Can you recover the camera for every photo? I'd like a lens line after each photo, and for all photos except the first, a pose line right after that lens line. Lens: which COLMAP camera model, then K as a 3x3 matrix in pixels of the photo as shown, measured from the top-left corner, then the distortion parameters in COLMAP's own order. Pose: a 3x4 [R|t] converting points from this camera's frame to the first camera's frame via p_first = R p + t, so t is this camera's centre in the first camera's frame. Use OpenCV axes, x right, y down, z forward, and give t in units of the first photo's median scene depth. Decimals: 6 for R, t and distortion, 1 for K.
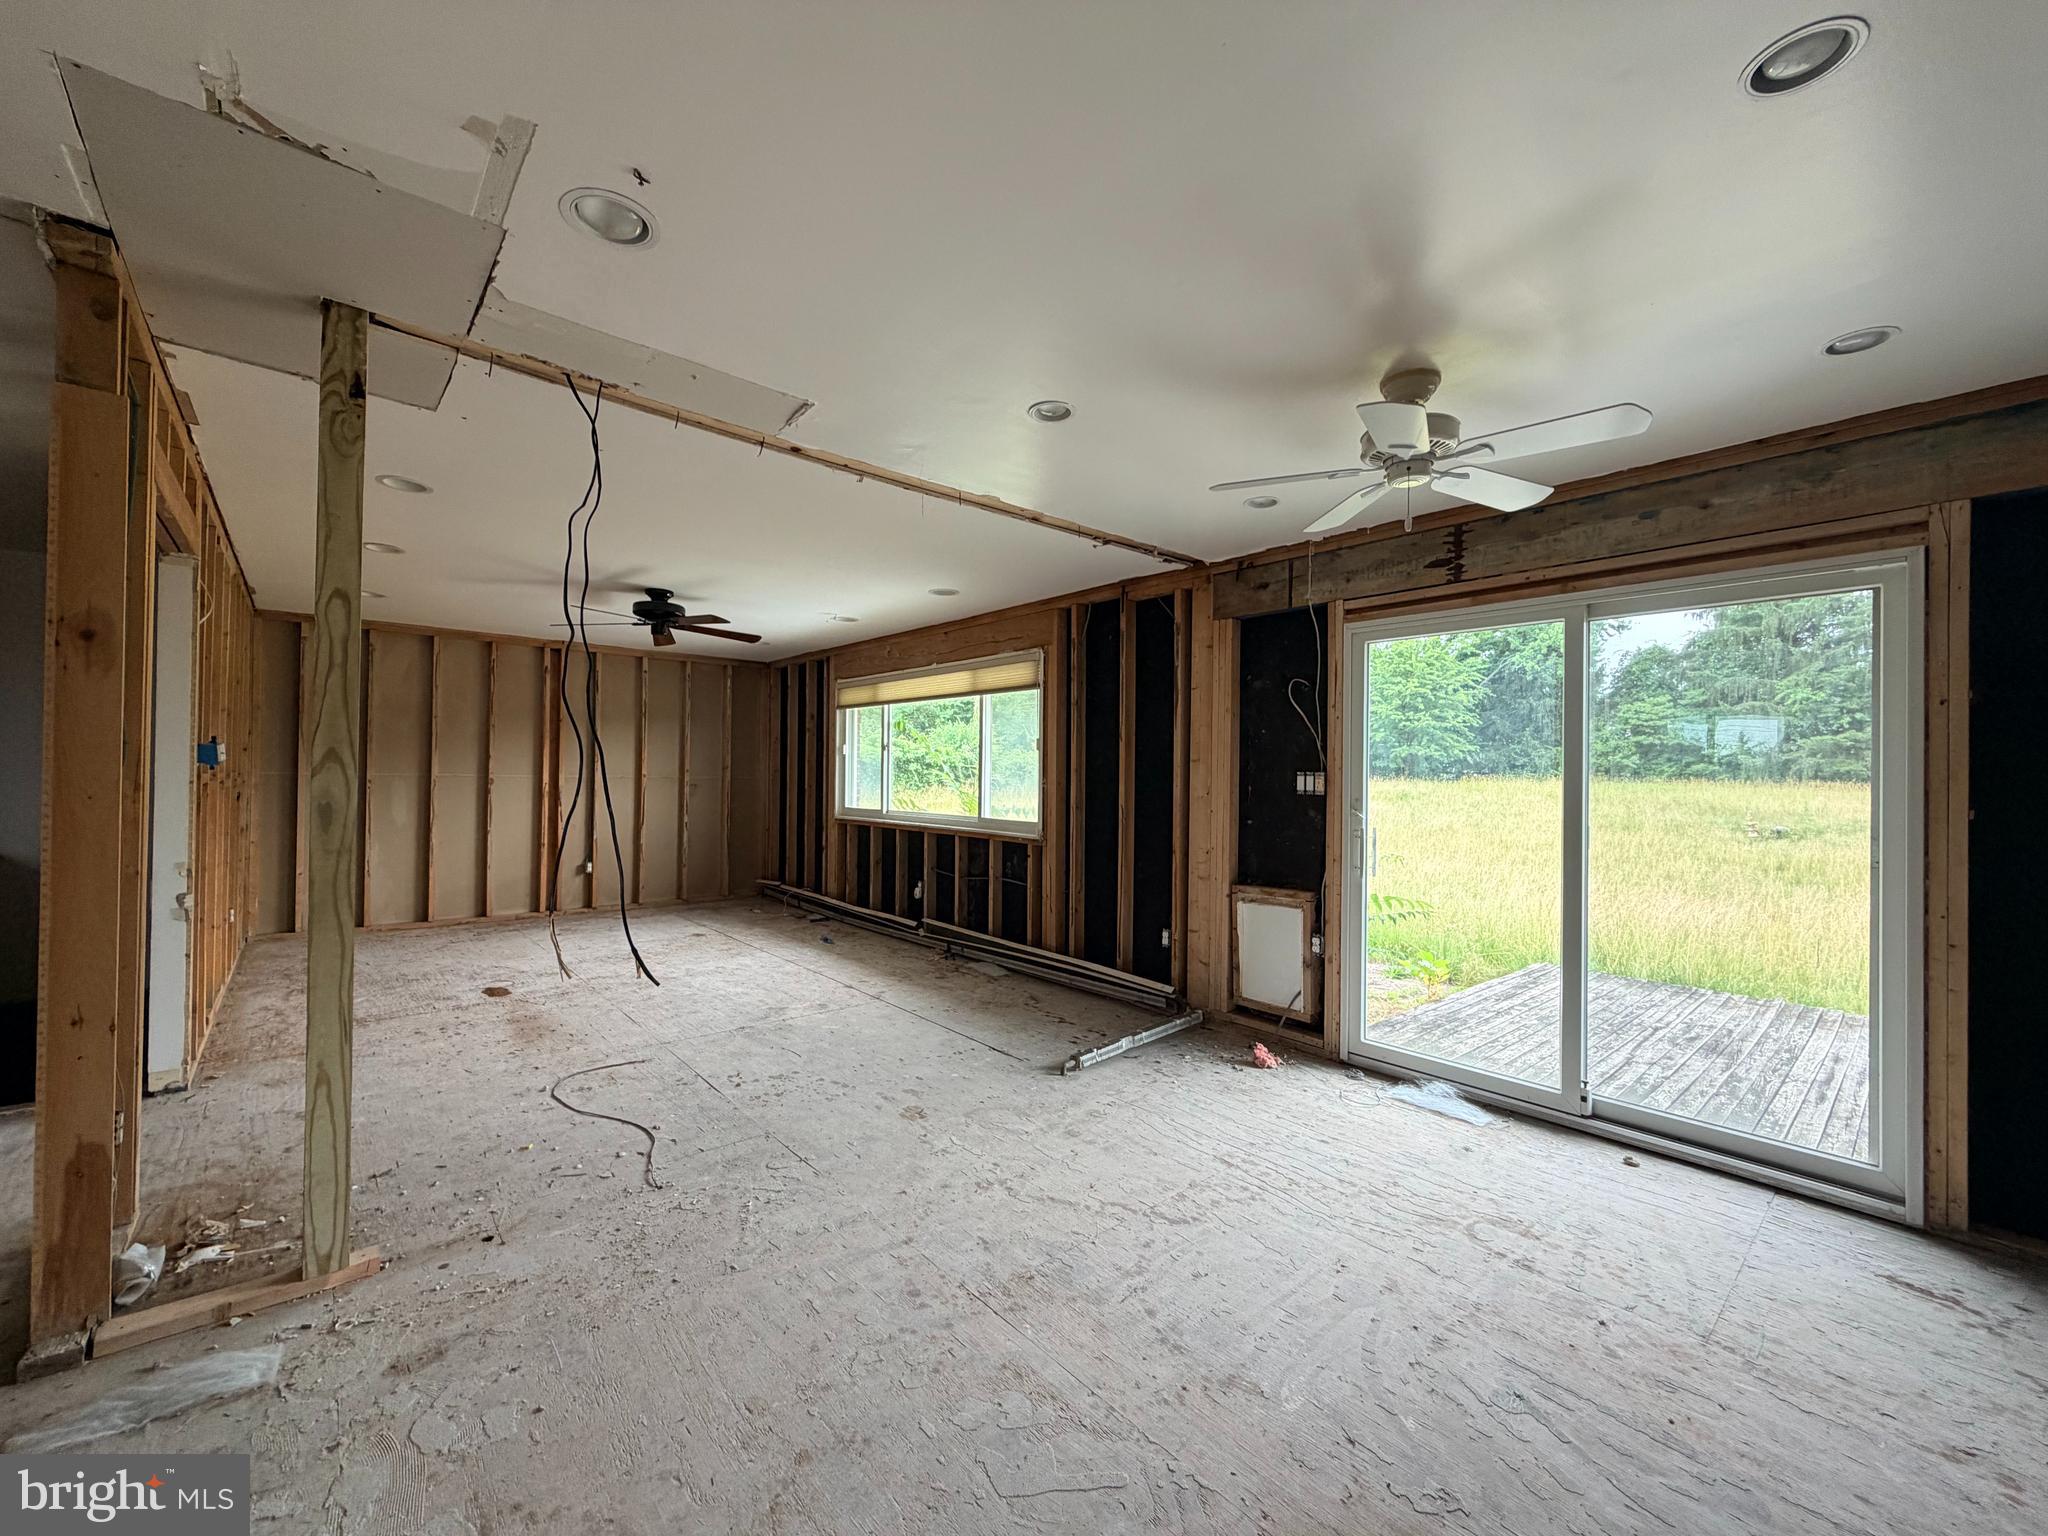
lens RADIAL K [[817.0, 0, 1017.2], [0, 817.0, 766.6], [0, 0, 1]] dist [0.001686, 0.000270]
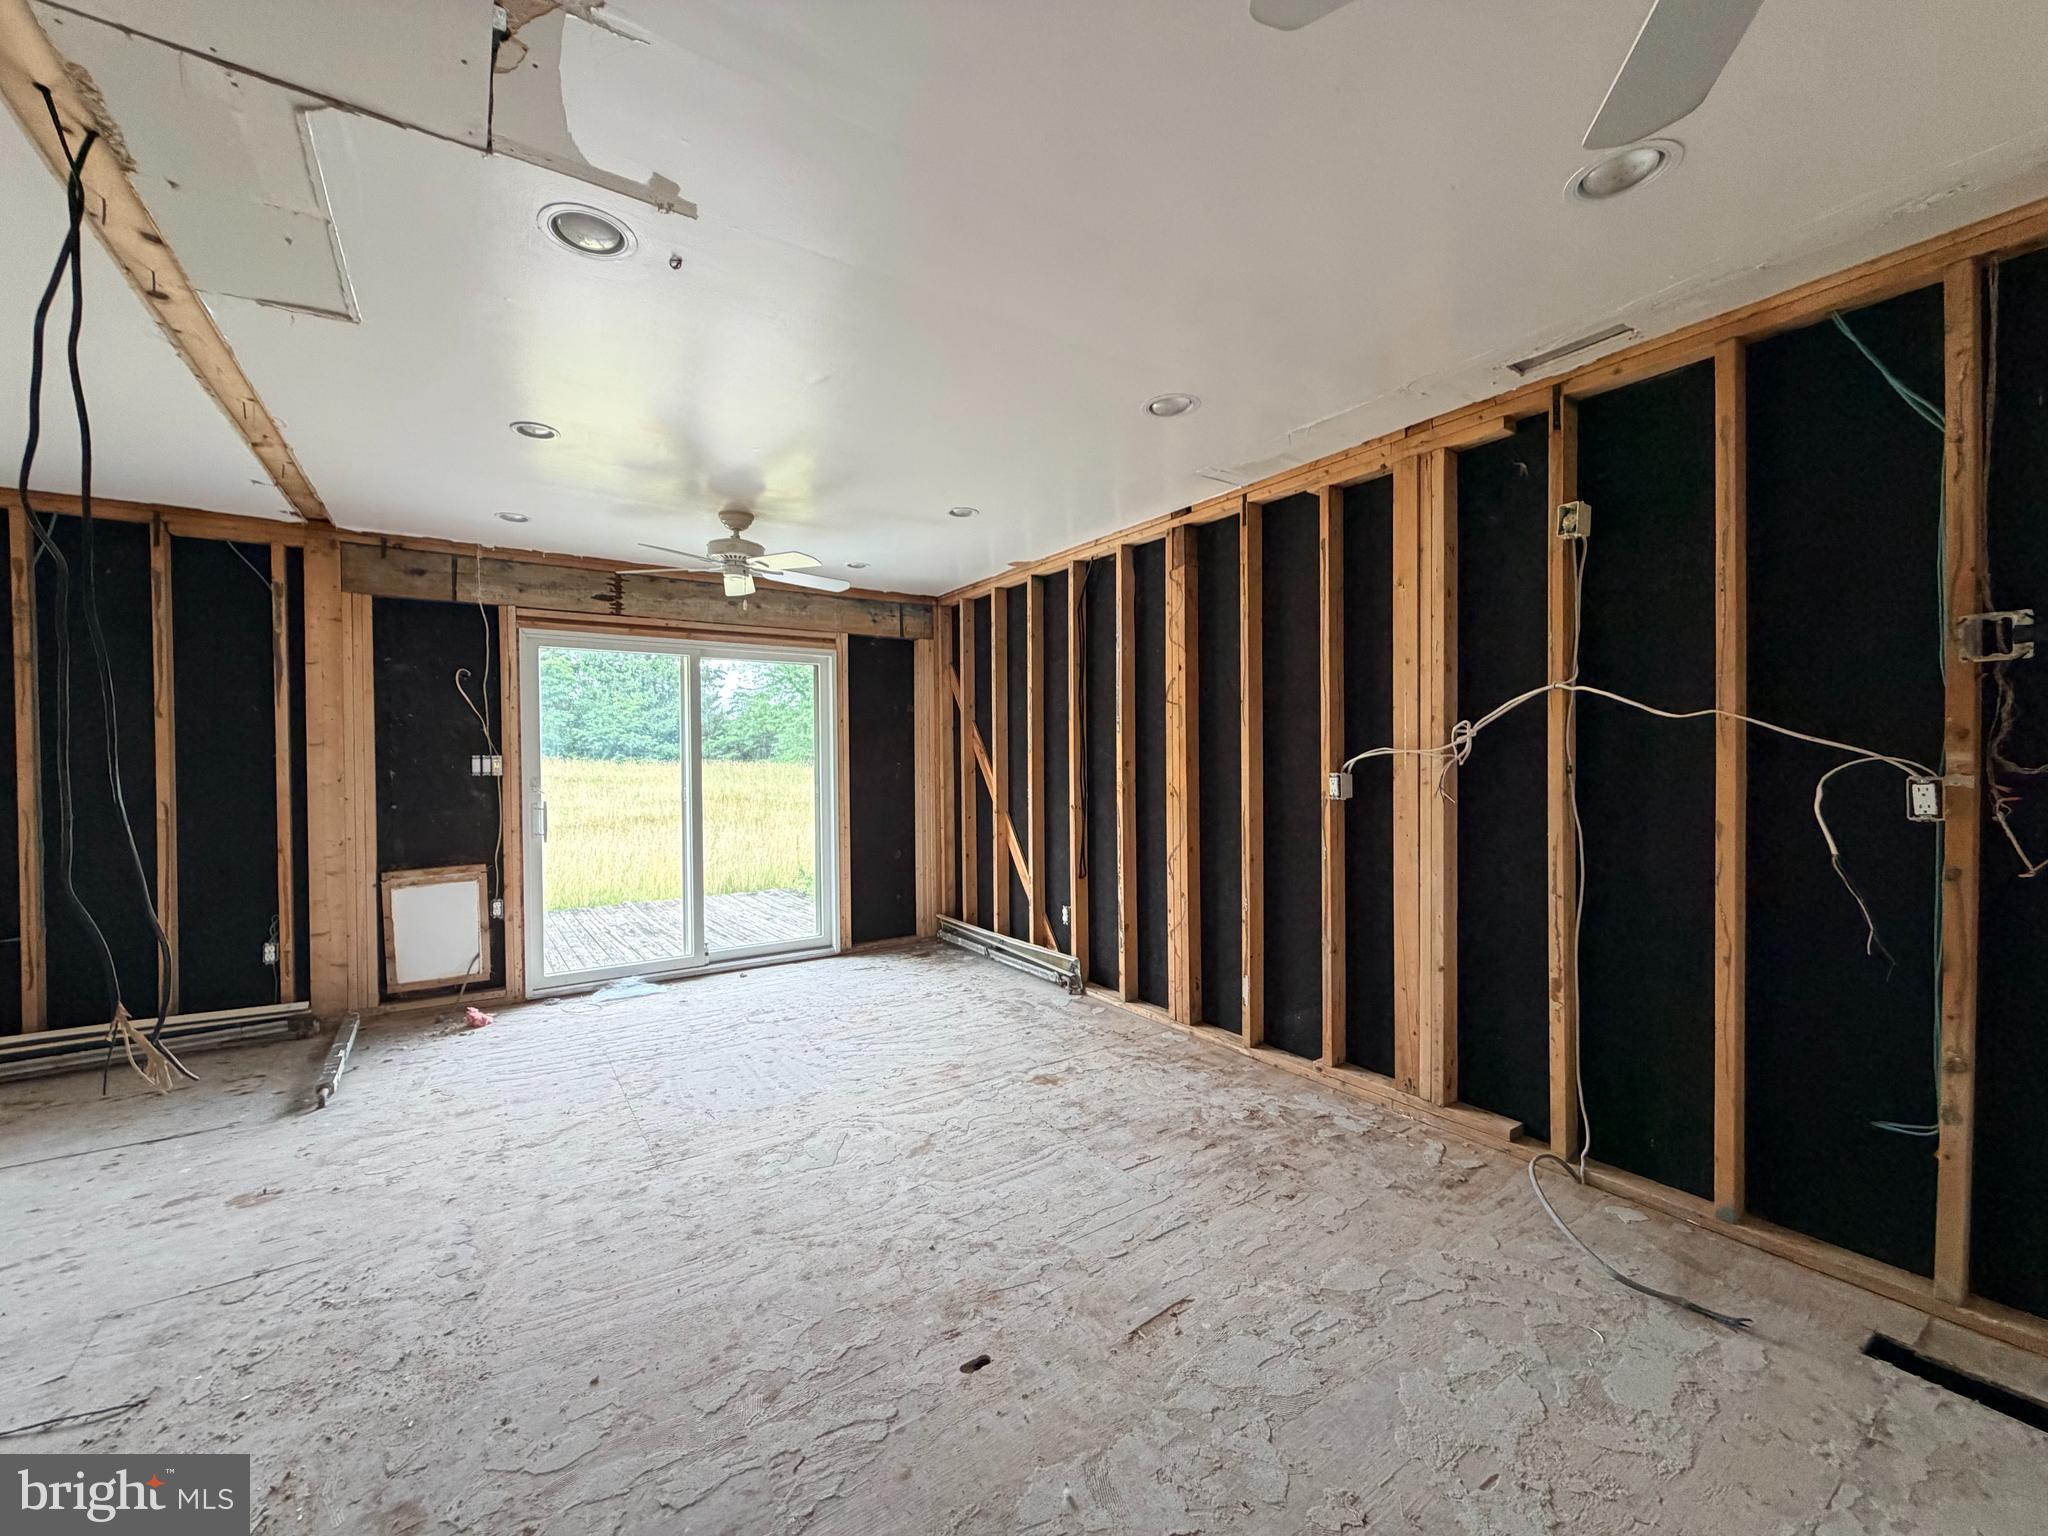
lens RADIAL K [[817.0, 0, 1018.5], [0, 817.0, 765.8], [0, 0, 1]] dist [0.001686, 0.000270]
pose [[0.119683, -0.025112, 0.992495, -0.983466], [-0.001067, 0.999676, 0.025422, -0.012033], [-0.992812, -0.004102, 0.119617, 0.223721]]
